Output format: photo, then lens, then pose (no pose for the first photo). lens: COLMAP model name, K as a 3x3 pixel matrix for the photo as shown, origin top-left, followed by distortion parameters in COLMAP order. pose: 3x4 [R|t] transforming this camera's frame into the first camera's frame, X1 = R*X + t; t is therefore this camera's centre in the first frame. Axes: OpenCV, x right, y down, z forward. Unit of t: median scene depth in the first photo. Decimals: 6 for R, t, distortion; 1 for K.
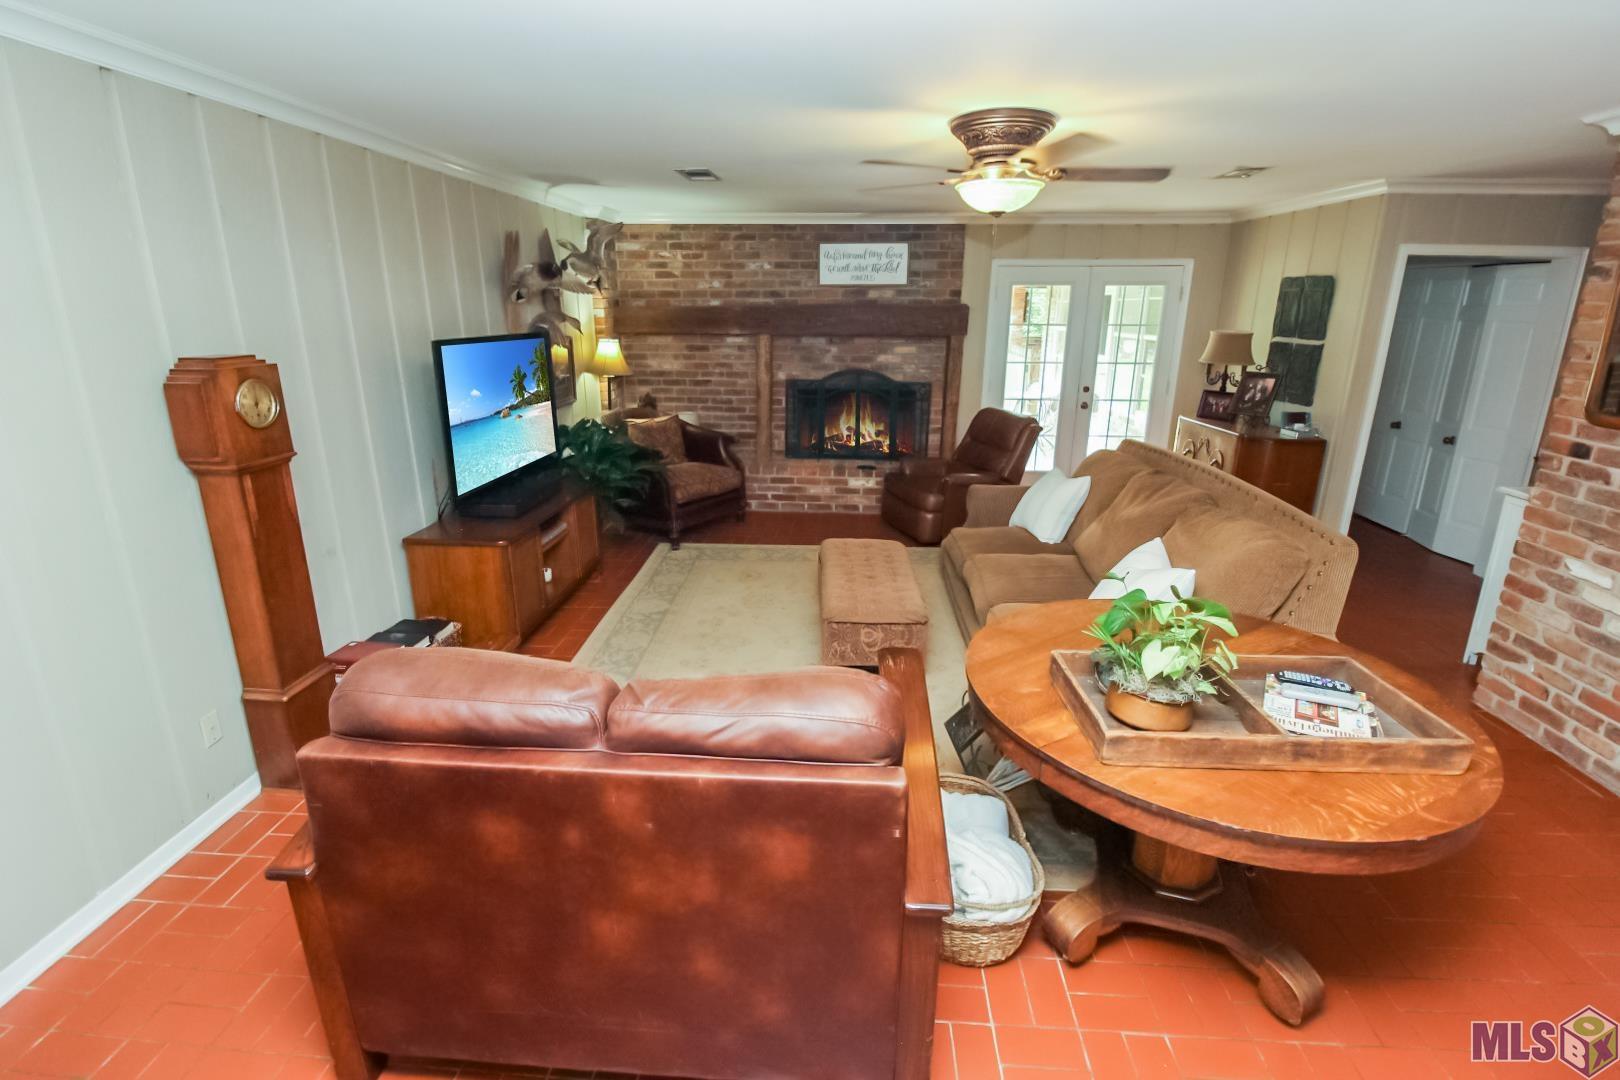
lens RADIAL K [[762.6, 0, 803.9], [0, 762.6, 538.2], [0, 0, 1]] dist [0.000931, -0.000252]
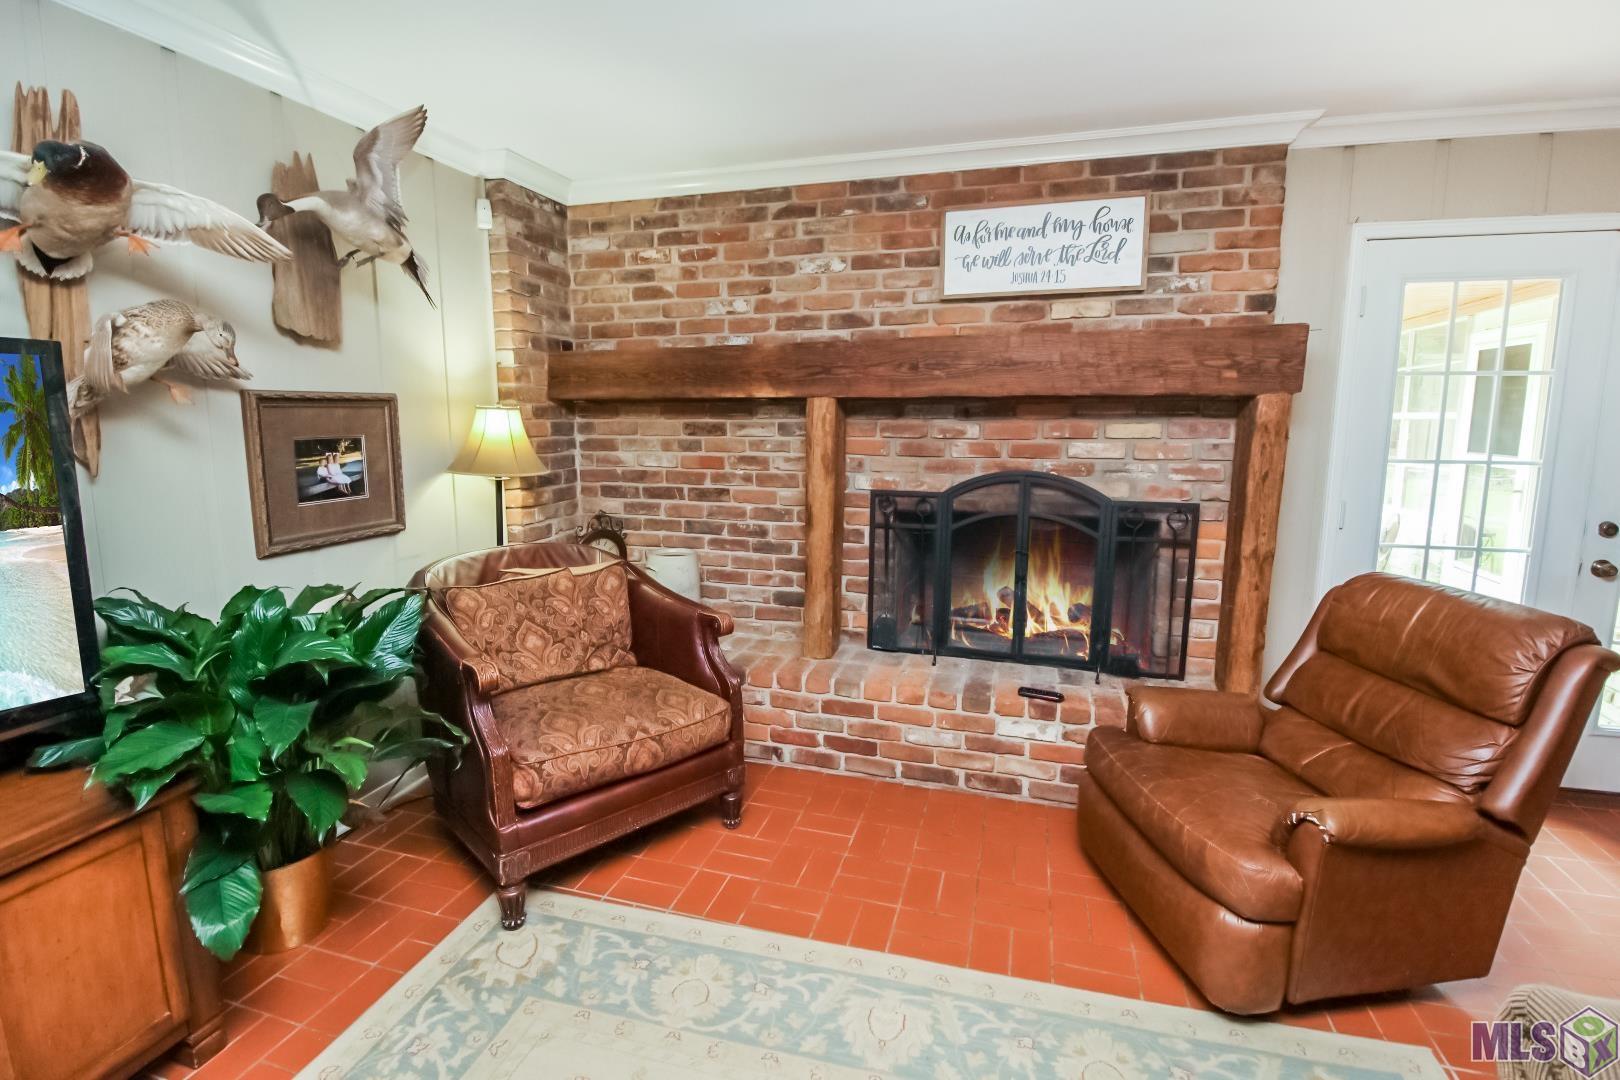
lens RADIAL K [[762.6, 0, 809.1], [0, 762.6, 527.2], [0, 0, 1]] dist [0.000931, -0.000252]
pose [[0.975996, 0.027664, -0.216026, 0.044803], [-0.060431, 0.987351, -0.146584, -0.114669], [0.209238, 0.156120, 0.965322, 0.539863]]
